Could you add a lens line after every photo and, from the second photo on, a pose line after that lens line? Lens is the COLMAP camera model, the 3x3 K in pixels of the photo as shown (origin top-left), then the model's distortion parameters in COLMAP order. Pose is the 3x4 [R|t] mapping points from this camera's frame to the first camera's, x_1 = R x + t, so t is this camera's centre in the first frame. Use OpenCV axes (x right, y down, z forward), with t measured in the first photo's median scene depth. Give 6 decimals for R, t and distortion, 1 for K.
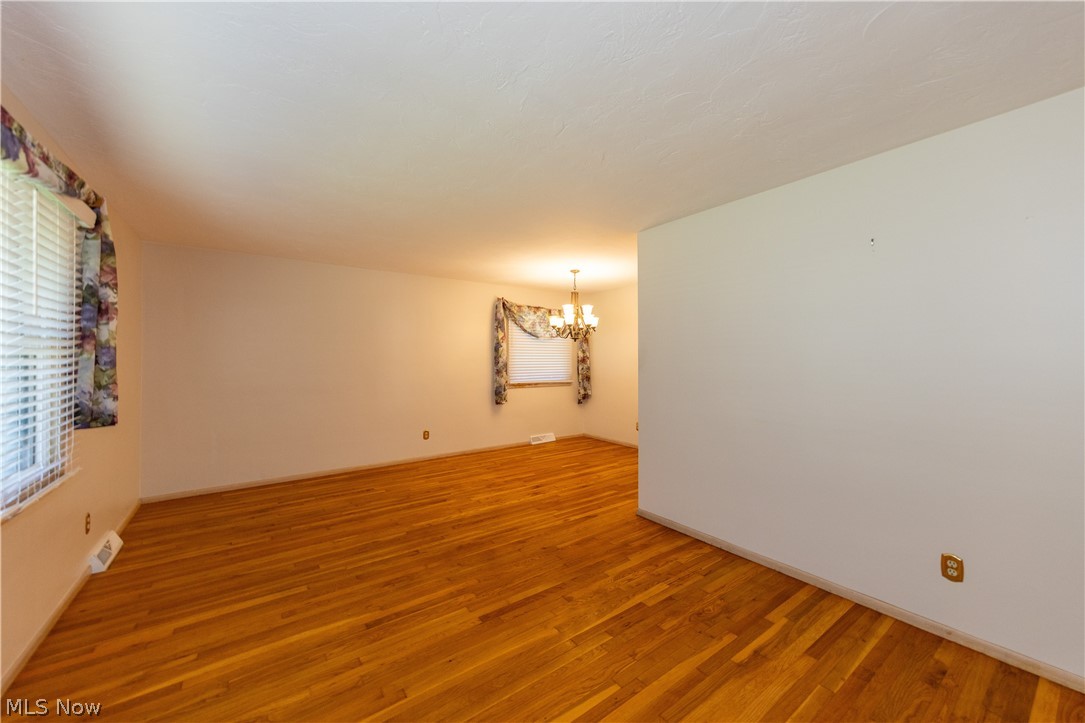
lens RADIAL K [[389.8, 0, 541.3], [0, 389.8, 359.3], [0, 0, 1]] dist [0.009644, -0.000075]
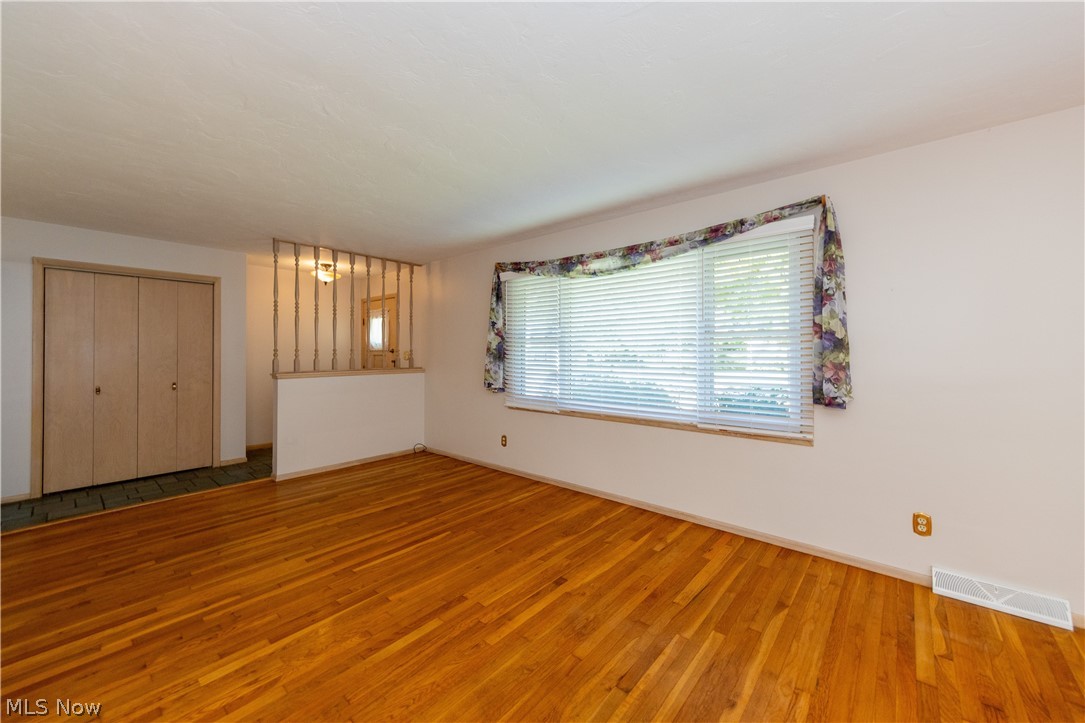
lens RADIAL K [[411.9, 0, 534.5], [0, 411.9, 349.6], [0, 0, 1]] dist [0.002420, -0.000401]
pose [[-0.973956, 0.004016, -0.226702, -0.071636], [0.006336, 0.999935, -0.009507, 0.019186], [0.226649, -0.010696, -0.973918, 1.677519]]
